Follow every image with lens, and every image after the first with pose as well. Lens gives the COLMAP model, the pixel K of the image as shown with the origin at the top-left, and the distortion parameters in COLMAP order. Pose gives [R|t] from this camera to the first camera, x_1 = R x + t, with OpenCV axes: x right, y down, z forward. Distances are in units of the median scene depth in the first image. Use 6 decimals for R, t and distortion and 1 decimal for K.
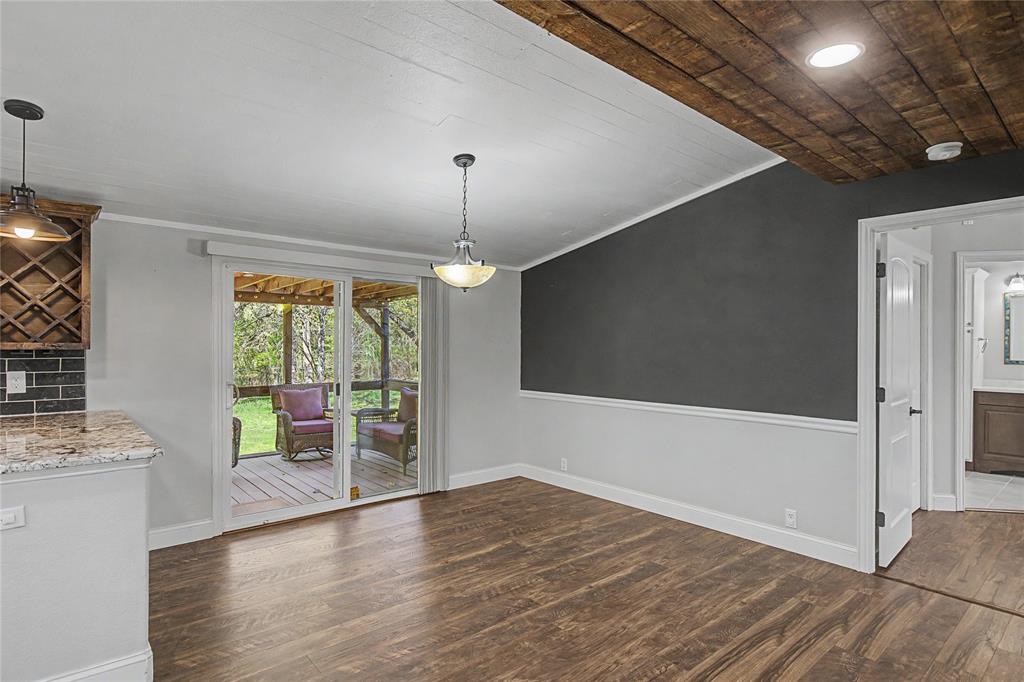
lens RADIAL K [[538.3, 0, 518.8], [0, 538.3, 347.7], [0, 0, 1]] dist [0.000061, -0.000021]
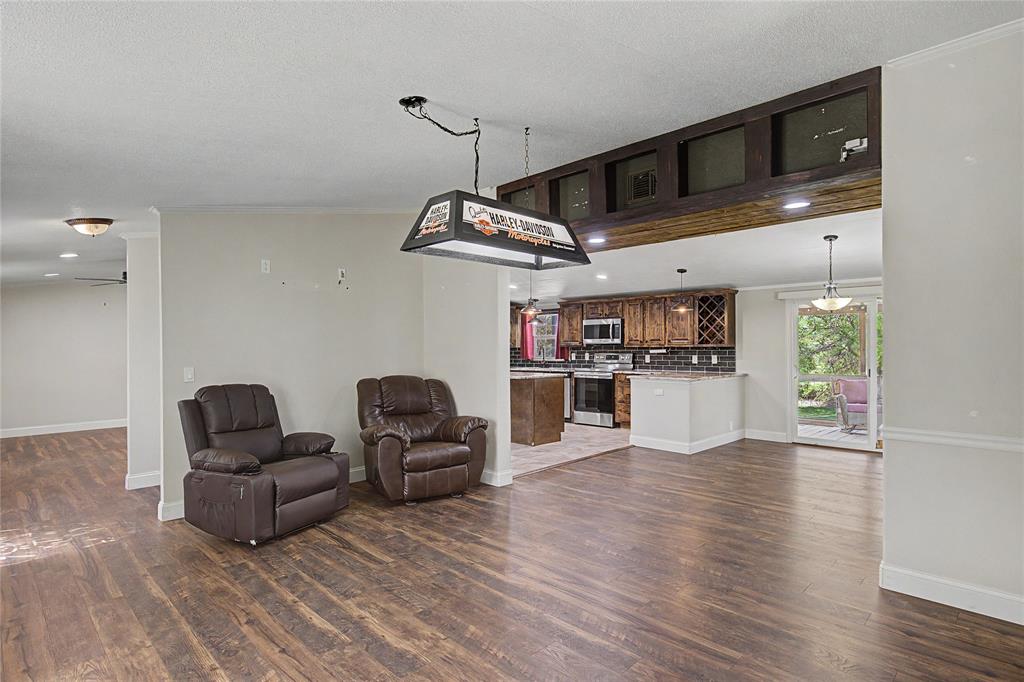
lens RADIAL K [[530.2, 0, 521.4], [0, 530.2, 349.1], [0, 0, 1]] dist [-0.011953, 0.005137]
pose [[0.088272, 0.000287, -0.996096, 1.507990], [0.002907, 0.999996, 0.000546, 0.009543], [0.996092, -0.002944, 0.088271, -0.154999]]
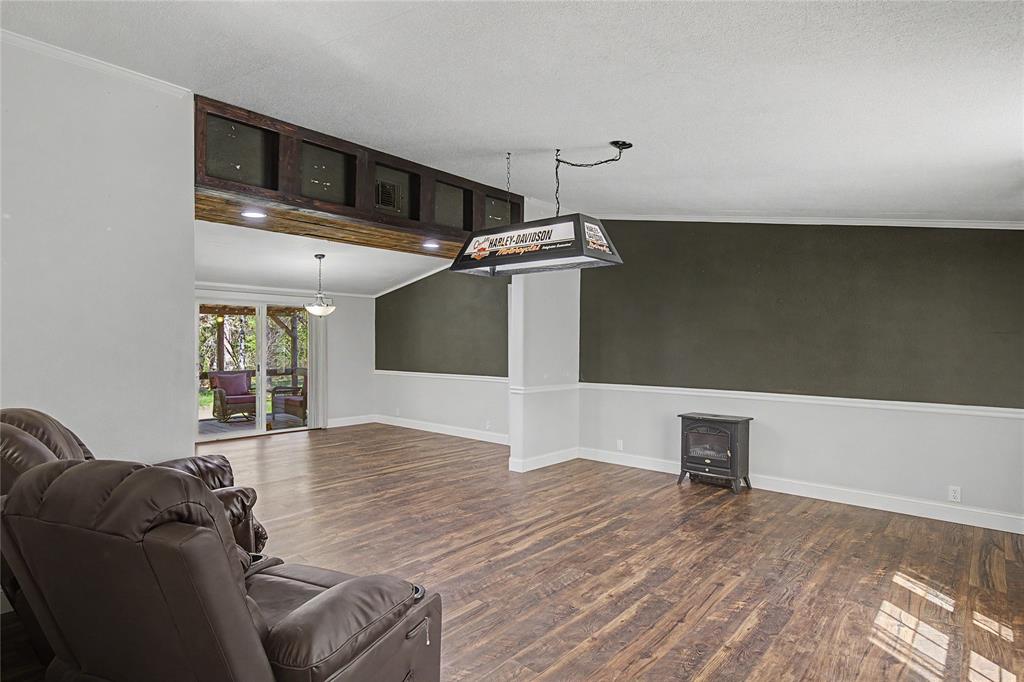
lens RADIAL K [[530.2, 0, 520.2], [0, 530.2, 348.4], [0, 0, 1]] dist [-0.011953, 0.005137]
pose [[0.990699, -0.004793, 0.135988, 0.396934], [0.003995, 0.999973, 0.006142, 0.008213], [-0.136014, -0.005541, 0.990691, -1.184525]]
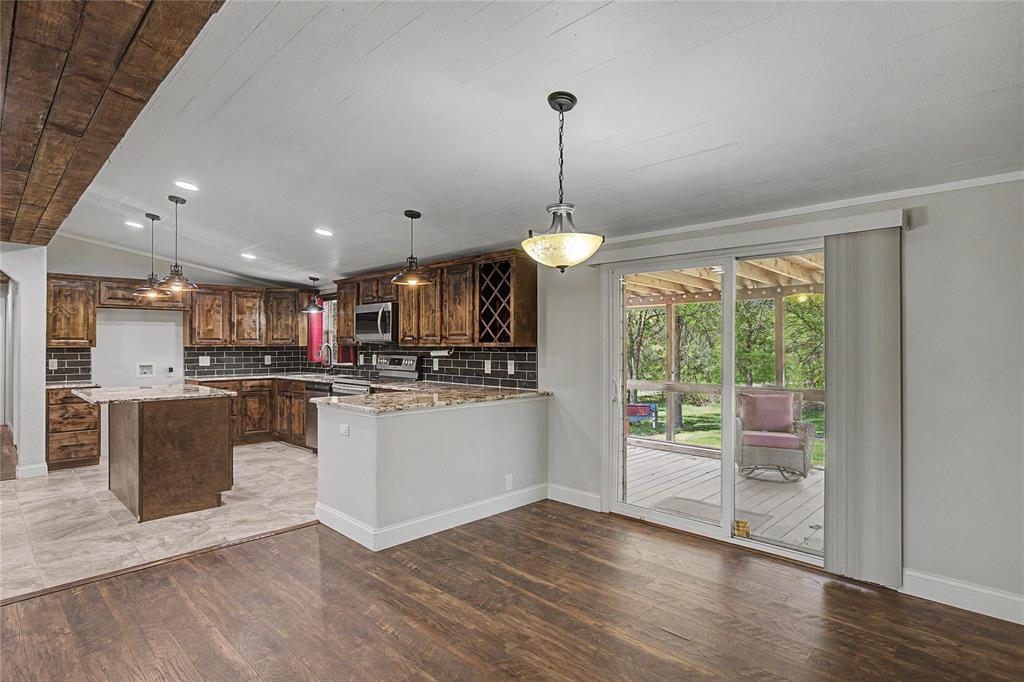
lens RADIAL K [[530.2, 0, 515.6], [0, 530.2, 344.0], [0, 0, 1]] dist [-0.011953, 0.005137]
pose [[0.082730, -0.003856, -0.996565, 0.638620], [-0.000989, 0.999992, -0.003952, 0.000936], [0.996572, 0.001312, 0.082725, 0.863828]]
